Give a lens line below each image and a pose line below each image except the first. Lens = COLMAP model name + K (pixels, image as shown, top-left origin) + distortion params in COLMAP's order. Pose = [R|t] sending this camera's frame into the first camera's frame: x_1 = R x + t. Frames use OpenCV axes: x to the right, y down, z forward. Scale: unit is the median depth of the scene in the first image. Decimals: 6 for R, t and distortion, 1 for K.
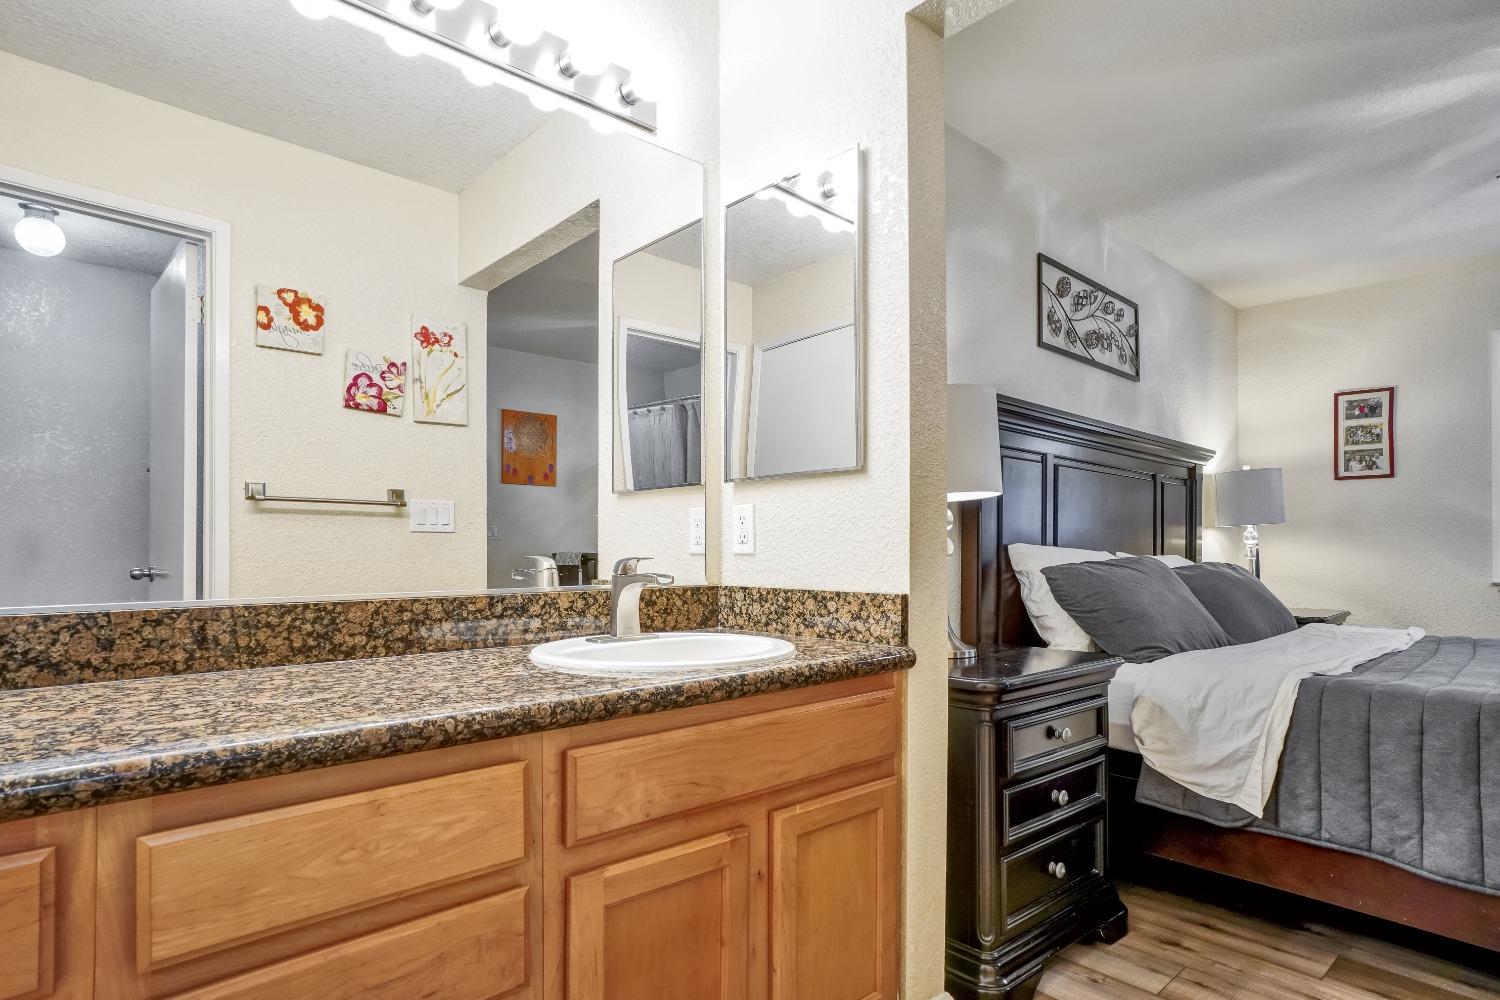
lens RADIAL K [[795.5, 0, 752.4], [0, 795.5, 544.7], [0, 0, 1]] dist [-0.001436, 0.000750]
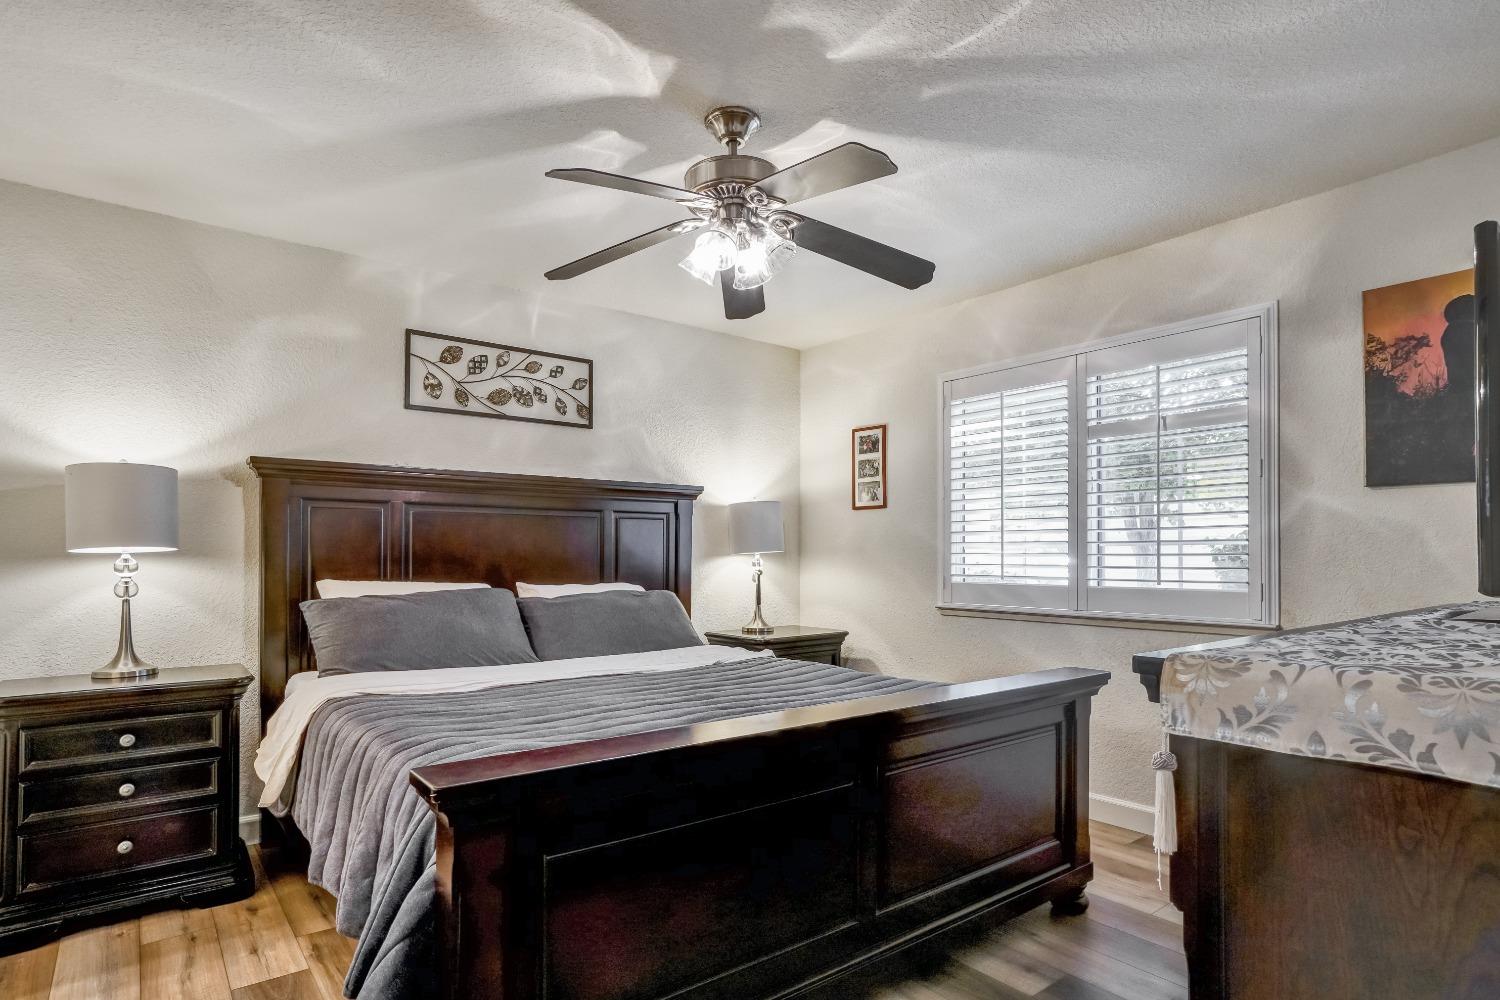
lens RADIAL K [[795.5, 0, 752.4], [0, 795.5, 544.7], [0, 0, 1]] dist [-0.001436, 0.000750]
pose [[0.997446, -0.003845, -0.071328, 0.700907], [0.003785, 0.999992, -0.000986, -0.034125], [0.071331, 0.000713, 0.997452, -0.095337]]
